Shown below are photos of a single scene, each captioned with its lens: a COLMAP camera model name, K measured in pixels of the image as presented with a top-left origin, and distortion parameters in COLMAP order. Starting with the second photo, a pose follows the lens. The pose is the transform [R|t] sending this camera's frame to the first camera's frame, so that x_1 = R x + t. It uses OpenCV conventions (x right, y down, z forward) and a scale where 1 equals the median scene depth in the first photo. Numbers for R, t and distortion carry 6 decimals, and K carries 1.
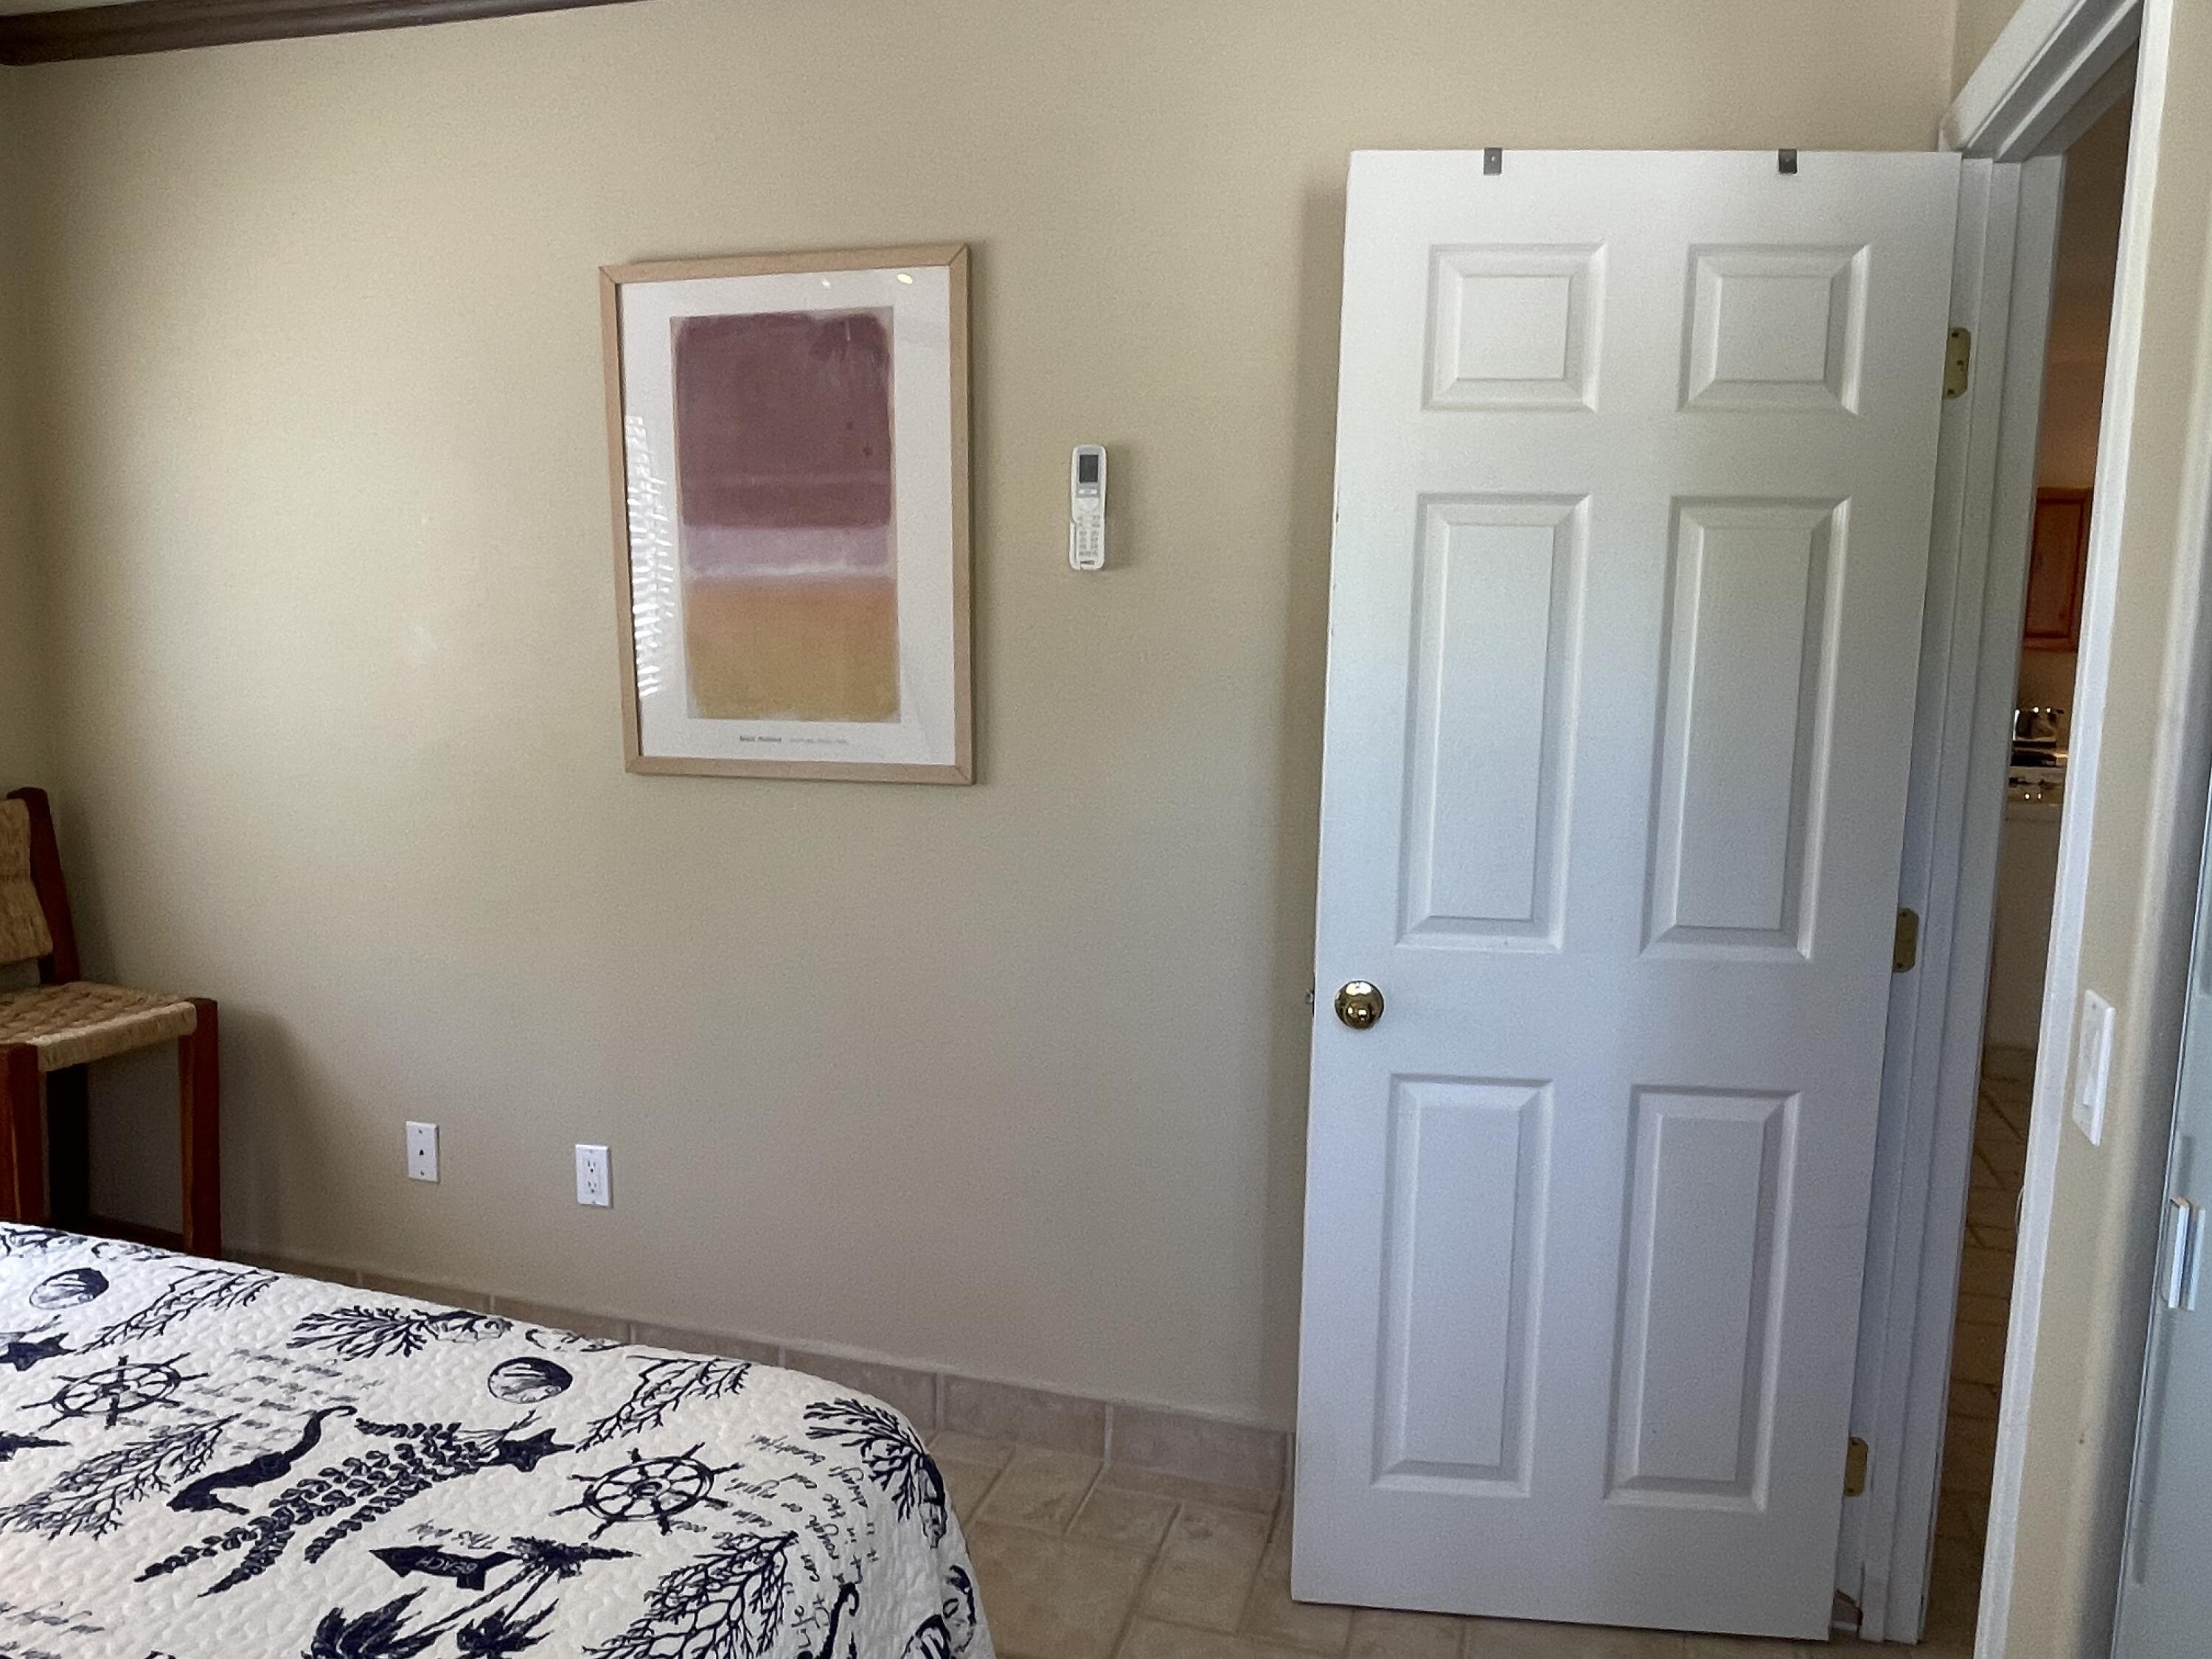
lens RADIAL K [[1612.1, 0, 1093.1], [0, 1612.1, 821.3], [0, 0, 1]] dist [0.009858, -0.028485]
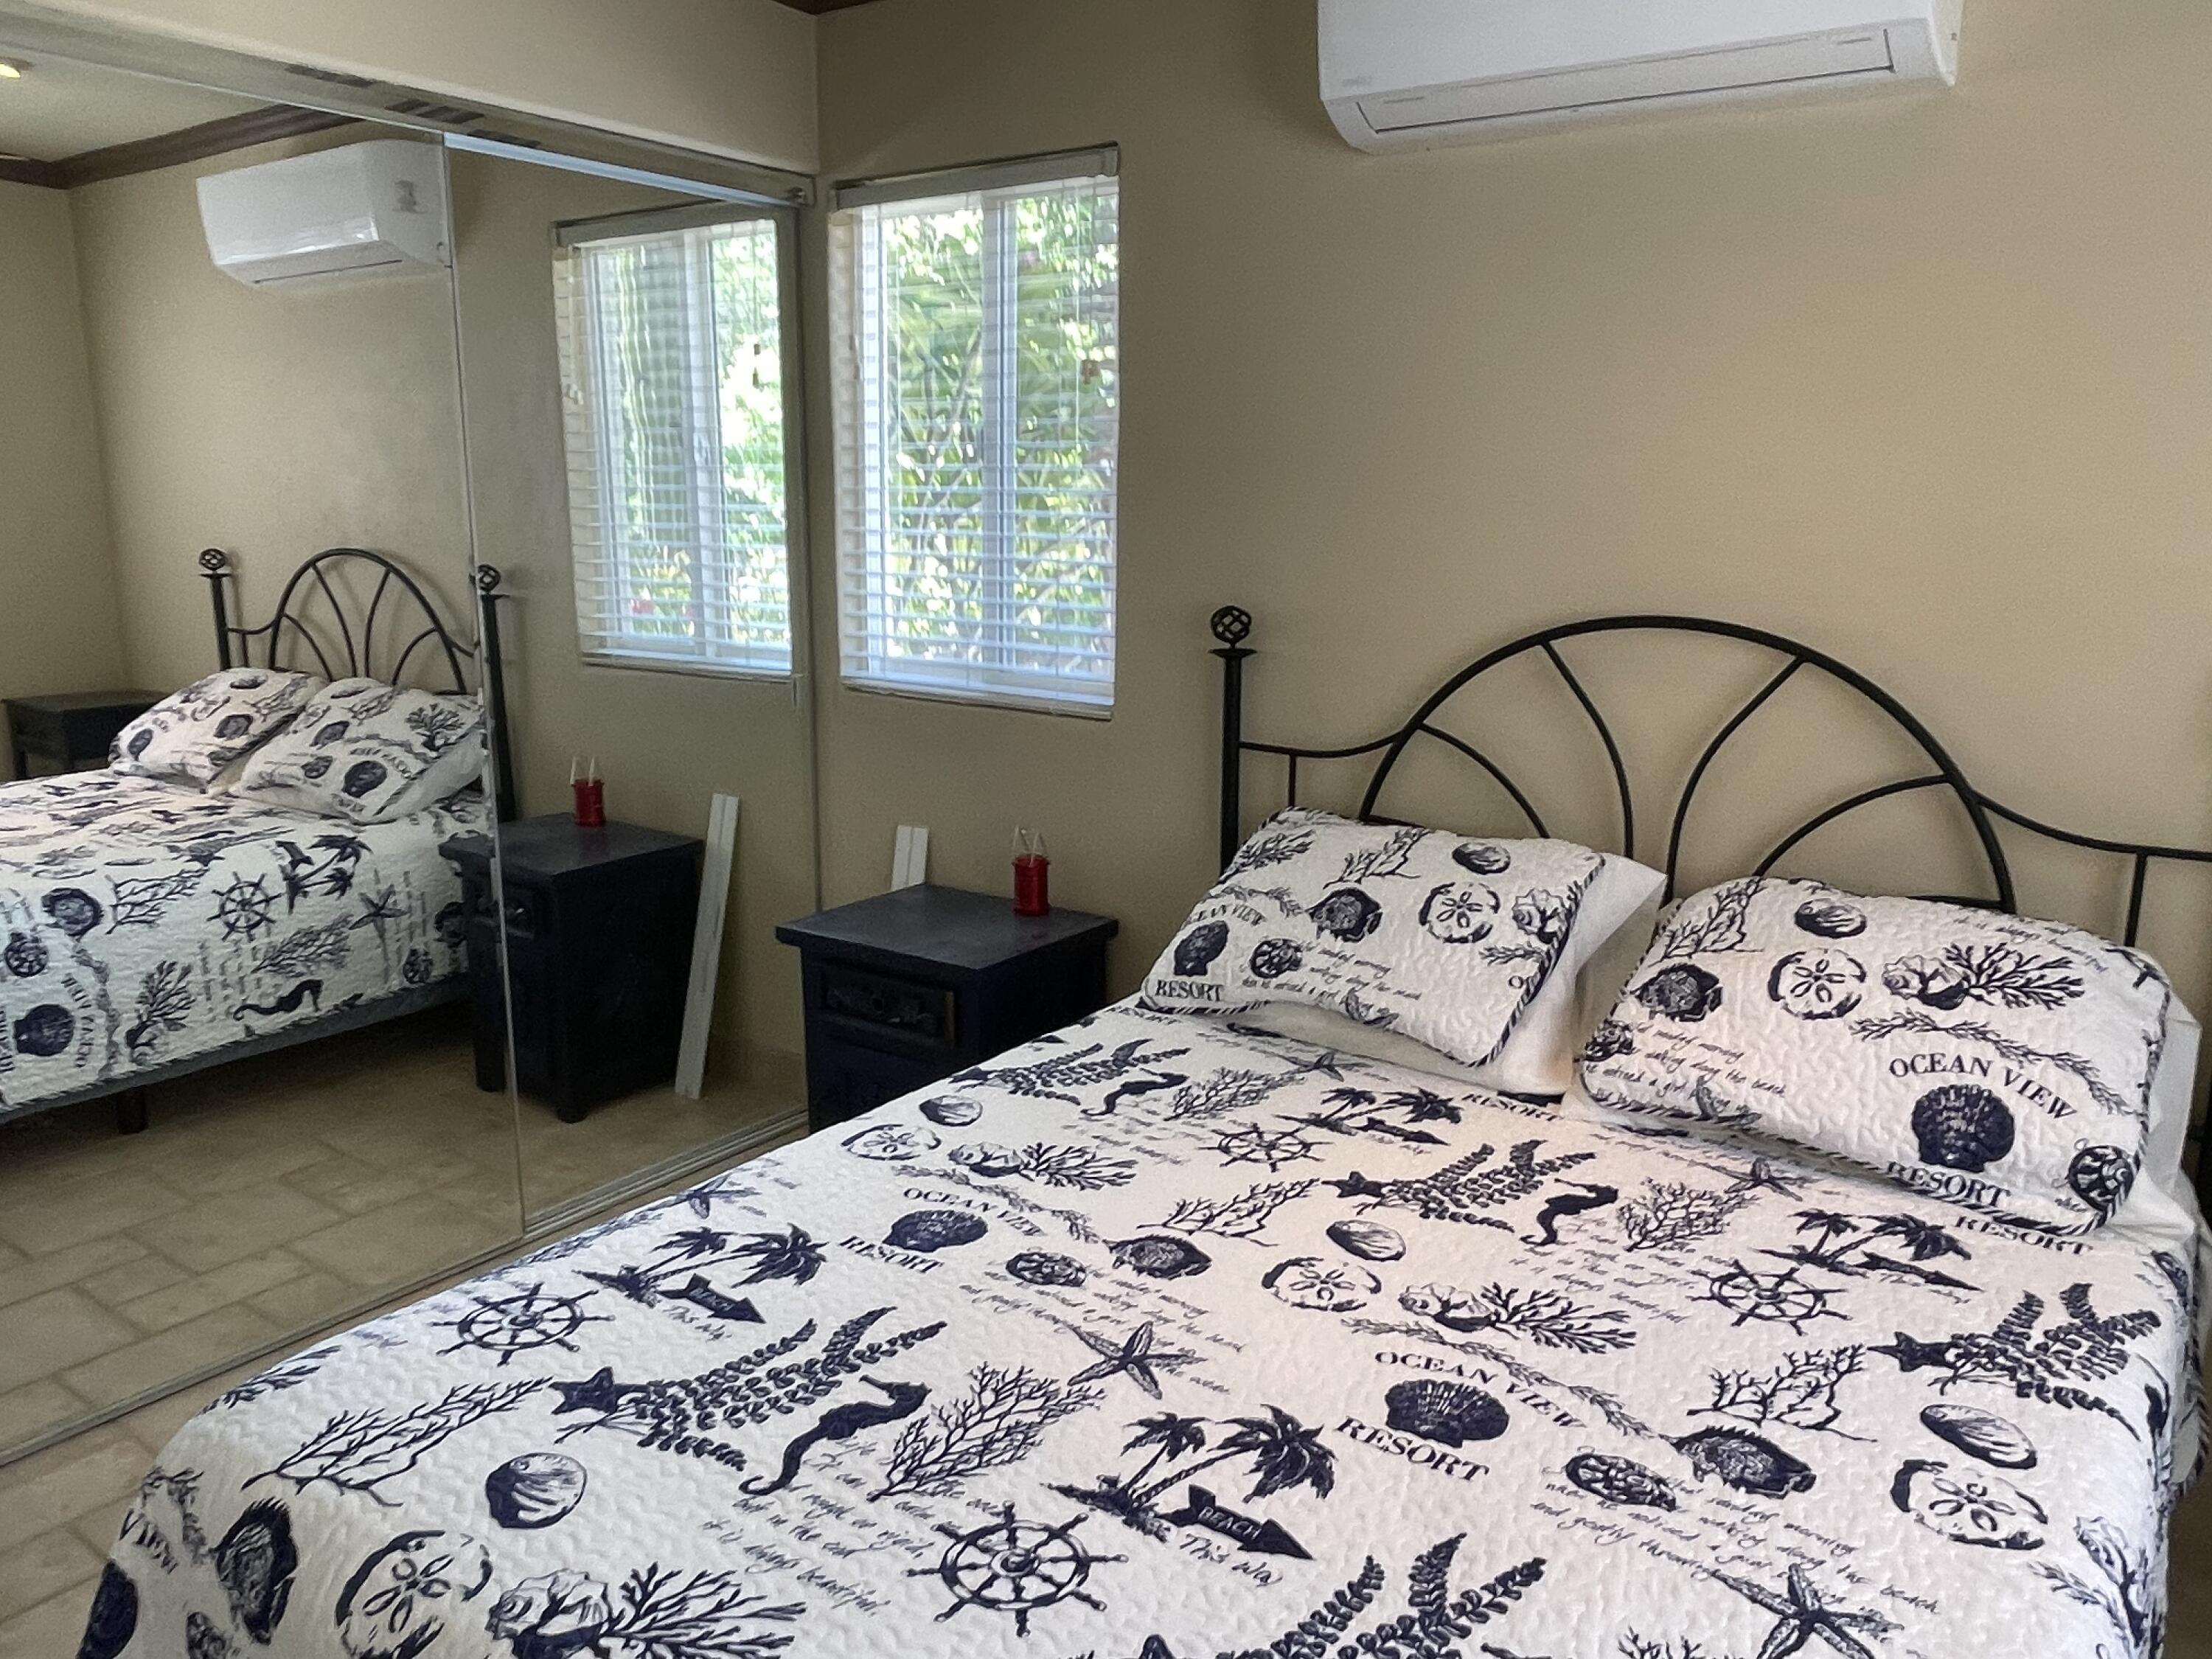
lens RADIAL K [[1596.1, 0, 1089.8], [0, 1596.1, 824.9], [0, 0, 1]] dist [0.032823, -0.065635]
pose [[-0.941433, -0.095083, 0.323516, -0.926875], [0.016938, 0.944875, 0.326993, -0.232551], [-0.336774, 0.313322, -0.887926, 1.687320]]
